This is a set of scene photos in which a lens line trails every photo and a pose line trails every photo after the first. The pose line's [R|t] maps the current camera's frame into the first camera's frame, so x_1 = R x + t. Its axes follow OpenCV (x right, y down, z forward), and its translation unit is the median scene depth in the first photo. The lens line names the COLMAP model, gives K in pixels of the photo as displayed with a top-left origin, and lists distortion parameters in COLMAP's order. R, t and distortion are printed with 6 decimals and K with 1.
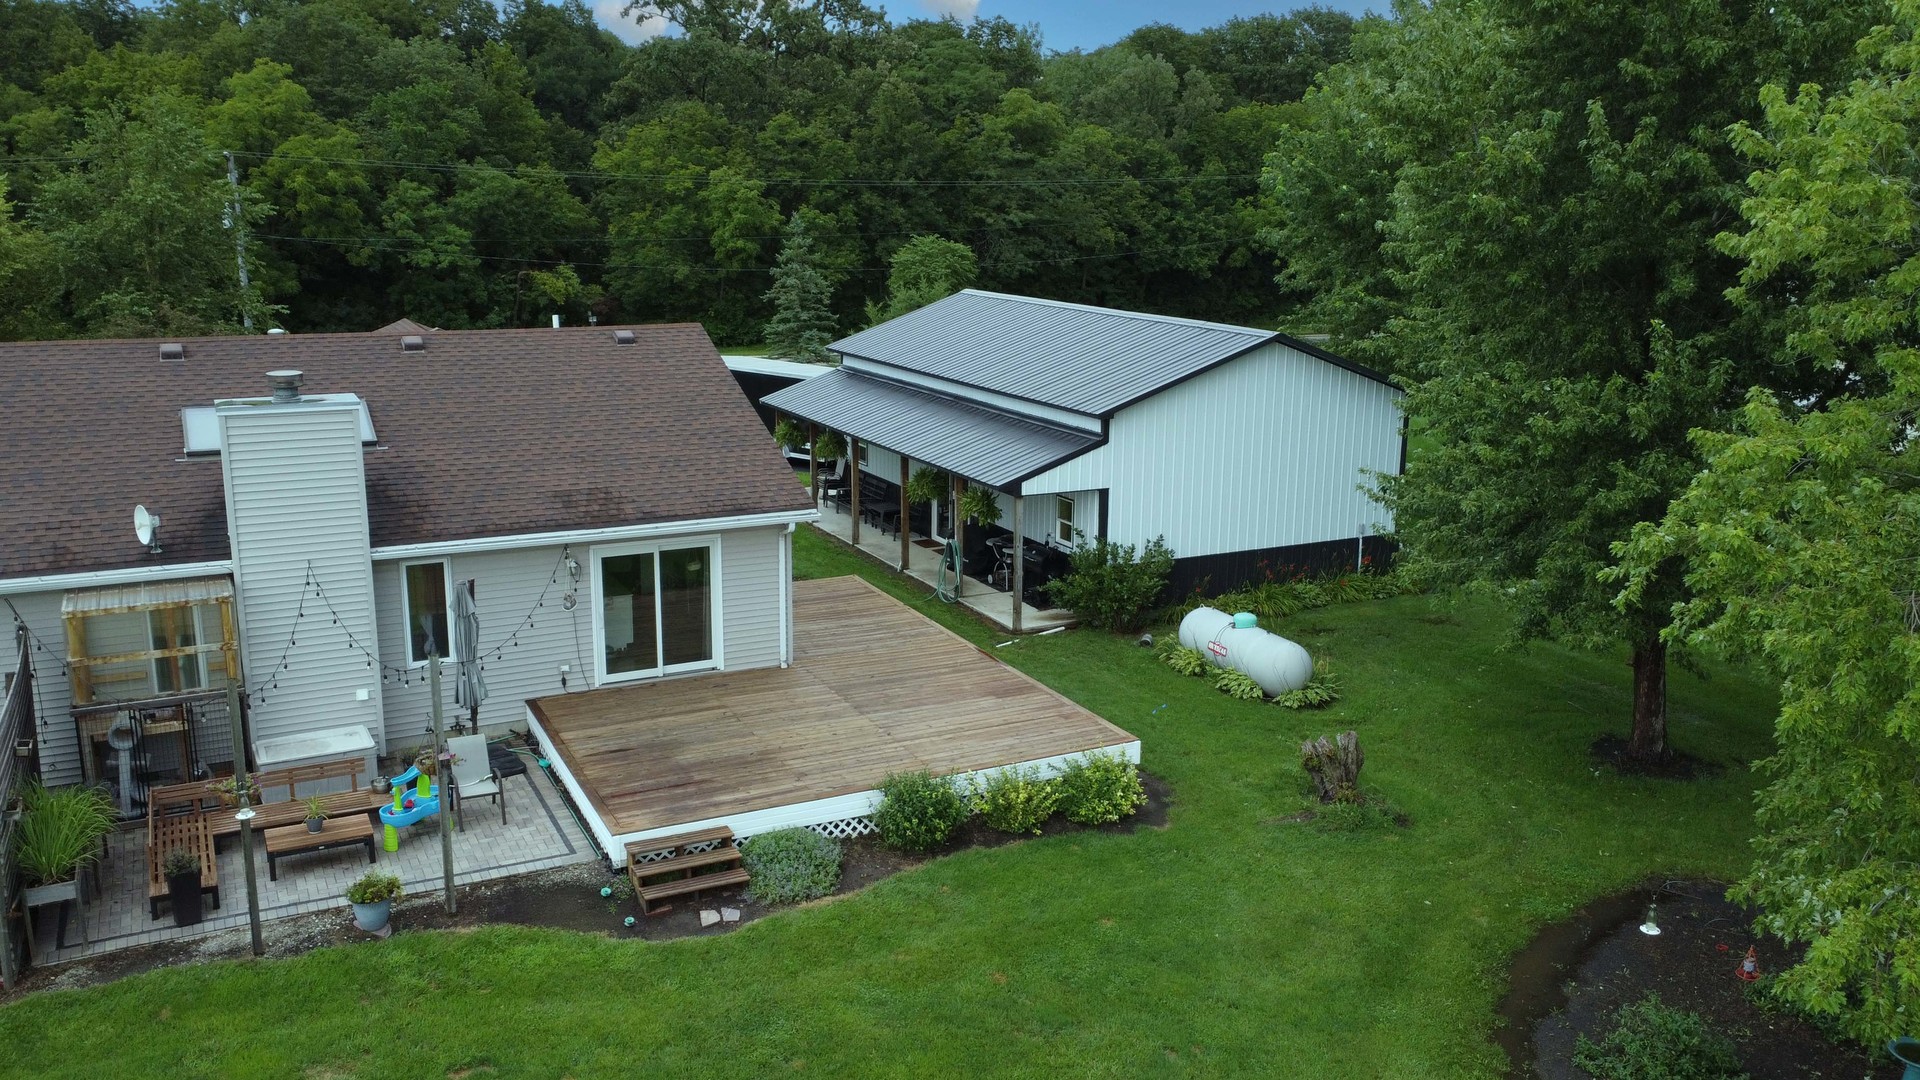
lens RADIAL K [[1523.9, 0, 960.7], [0, 1523.9, 539.8], [0, 0, 1]] dist [0.004272, 0.005918]
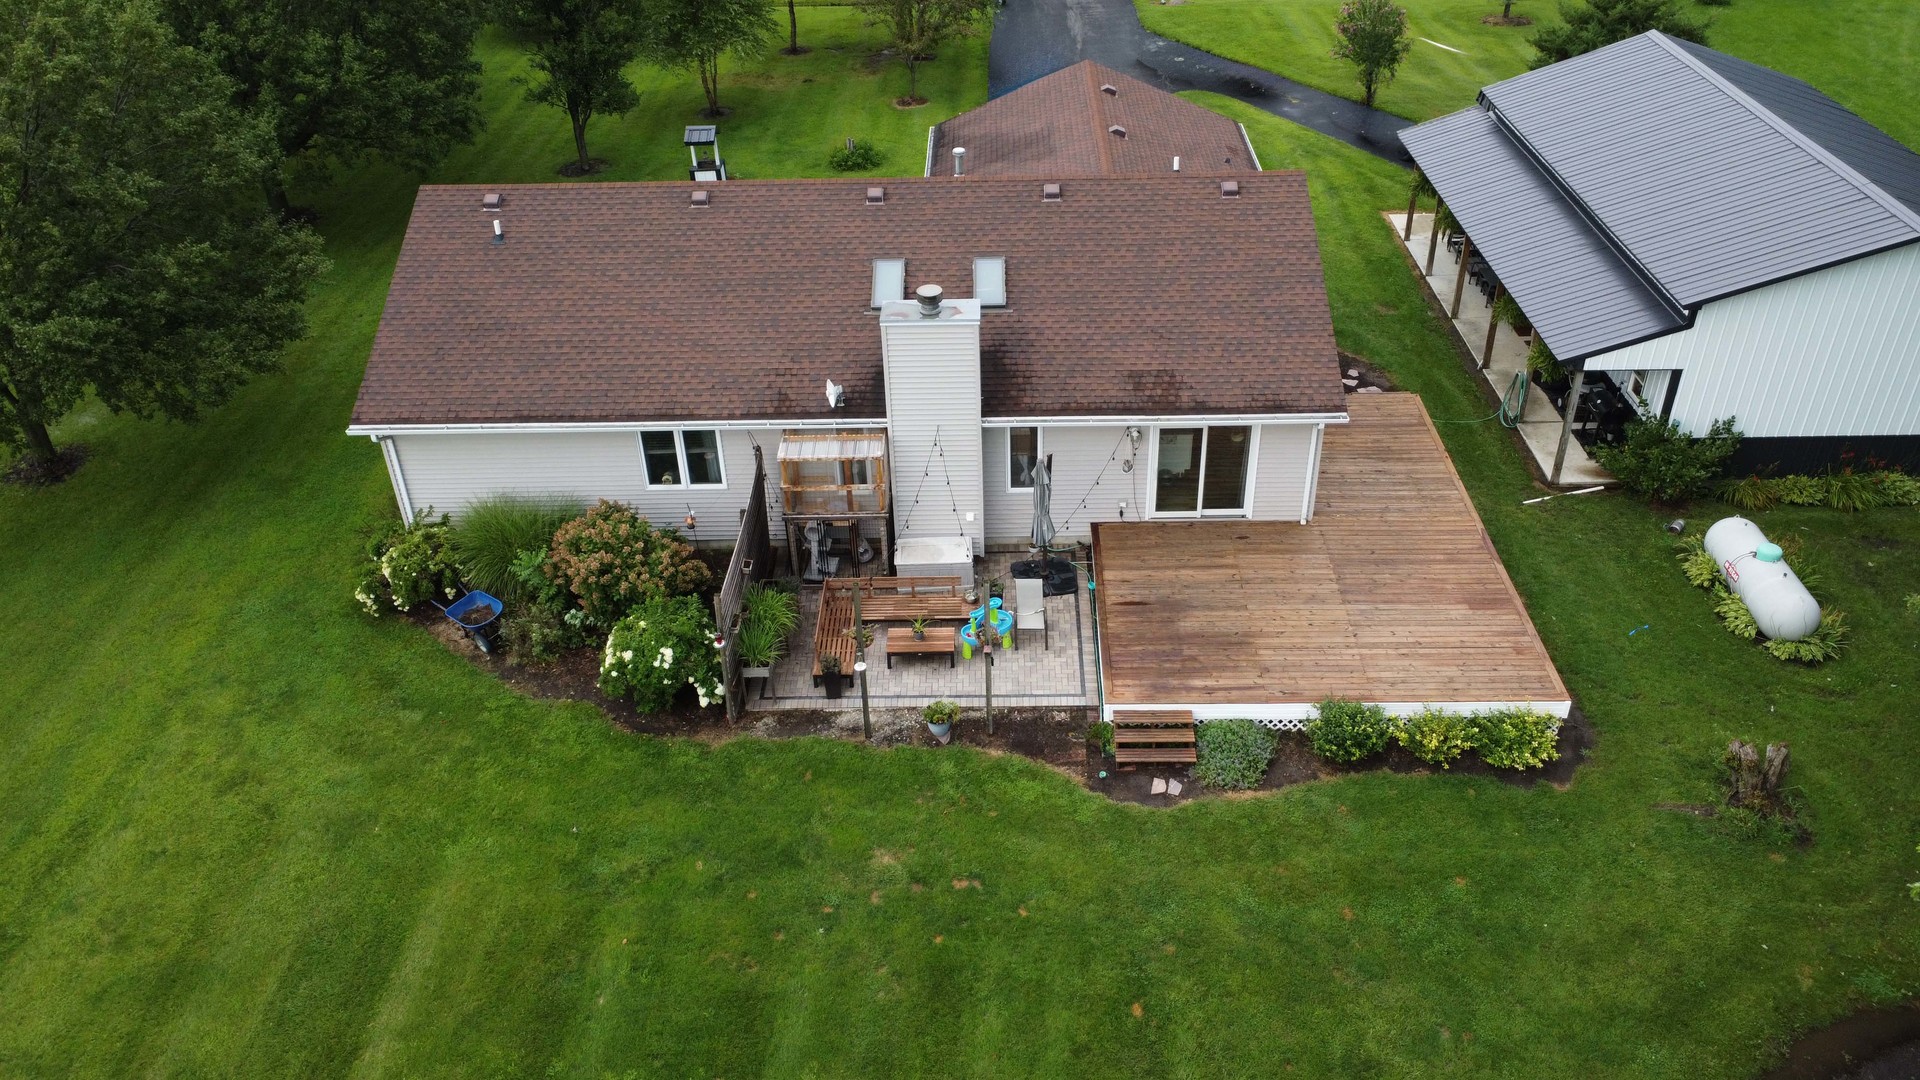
lens RADIAL K [[1426.2, 0, 962.4], [0, 1426.2, 539.1], [0, 0, 1]] dist [0.007499, -0.003659]
pose [[0.881357, 0.234067, -0.410393, 0.133175], [-0.070218, 0.923896, 0.376145, -0.369918], [0.467204, -0.302701, 0.830718, -0.068768]]
